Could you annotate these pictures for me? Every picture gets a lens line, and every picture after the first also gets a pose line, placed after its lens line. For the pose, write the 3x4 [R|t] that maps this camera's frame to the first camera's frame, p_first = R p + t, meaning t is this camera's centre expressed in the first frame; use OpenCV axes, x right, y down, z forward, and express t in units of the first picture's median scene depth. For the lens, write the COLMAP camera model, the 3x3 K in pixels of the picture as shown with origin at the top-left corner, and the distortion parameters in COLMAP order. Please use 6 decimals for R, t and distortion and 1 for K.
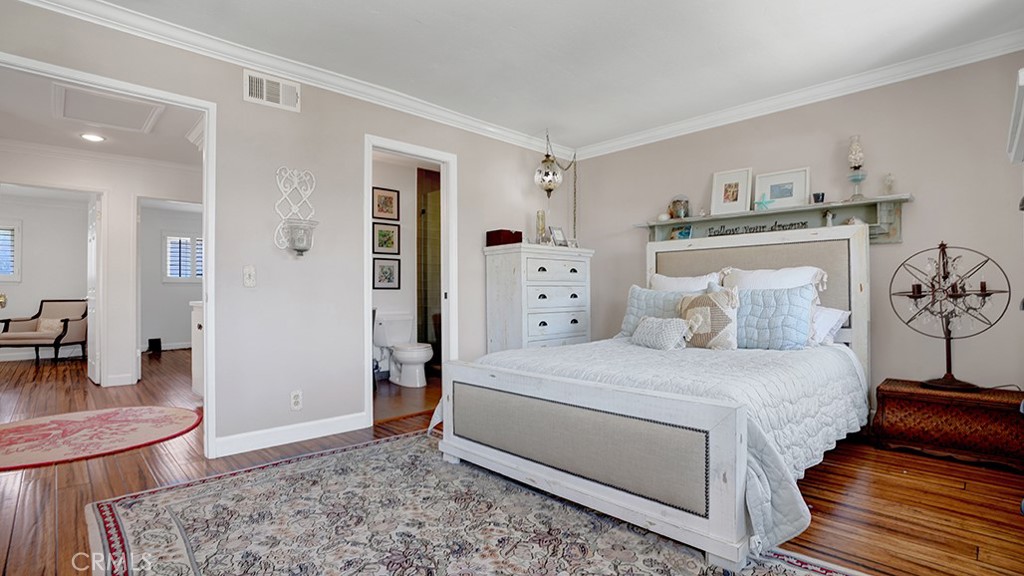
lens RADIAL K [[479.4, 0, 513.1], [0, 479.4, 290.7], [0, 0, 1]] dist [-0.053652, 0.018047]
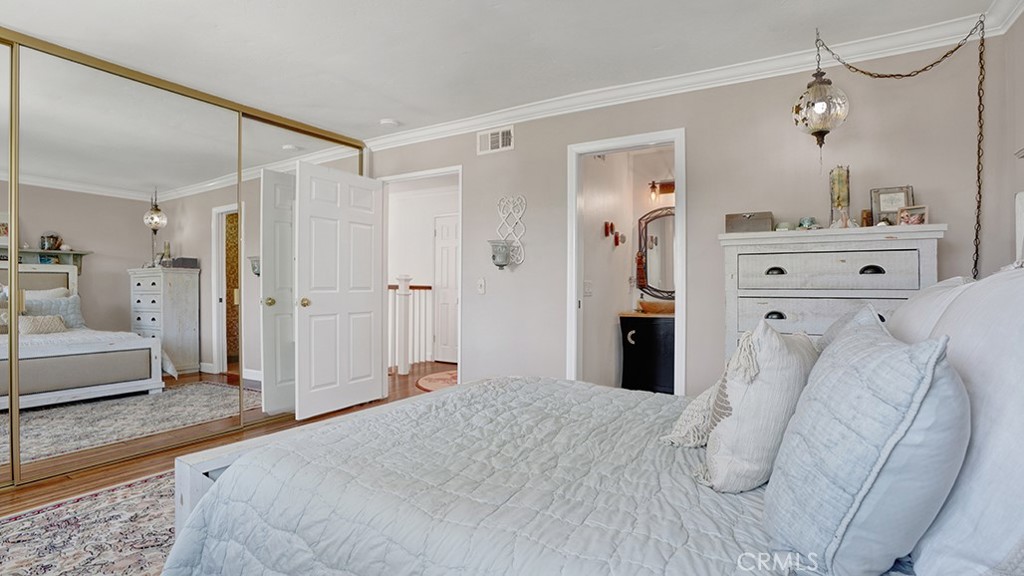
lens RADIAL K [[479.4, 0, 515.9], [0, 479.4, 289.4], [0, 0, 1]] dist [-0.053652, 0.018047]
pose [[0.260835, 0.016787, -0.965237, 0.425035], [-0.003617, 0.999859, 0.016412, -0.023341], [0.965376, -0.000790, 0.260859, 0.401261]]
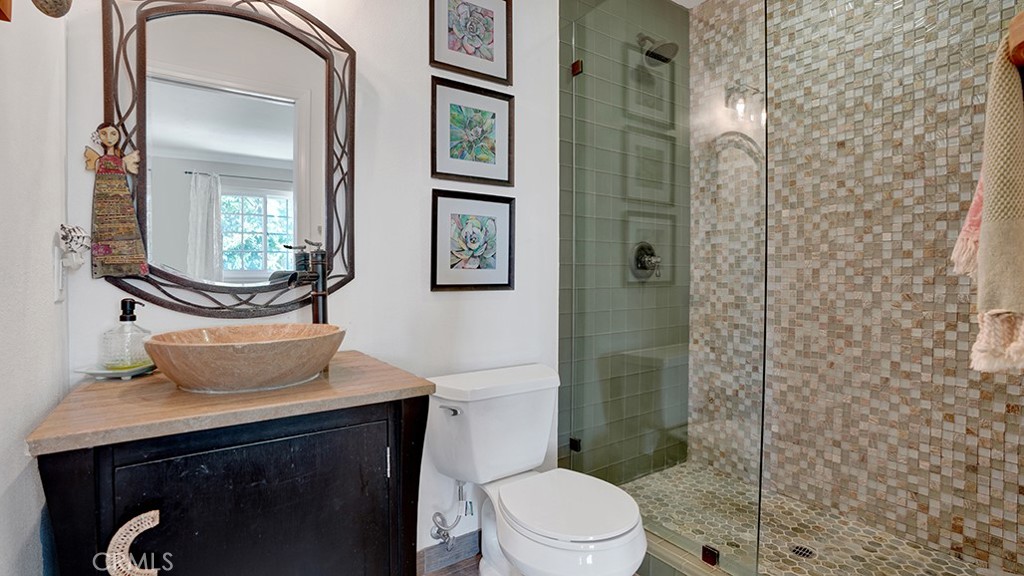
lens RADIAL K [[479.4, 0, 516.4], [0, 479.4, 285.6], [0, 0, 1]] dist [-0.053652, 0.018047]
pose [[0.985337, 0.005590, -0.170529, -0.184091], [-0.002524, 0.999831, 0.018191, -0.012000], [0.170602, -0.017494, 0.985185, 0.694355]]
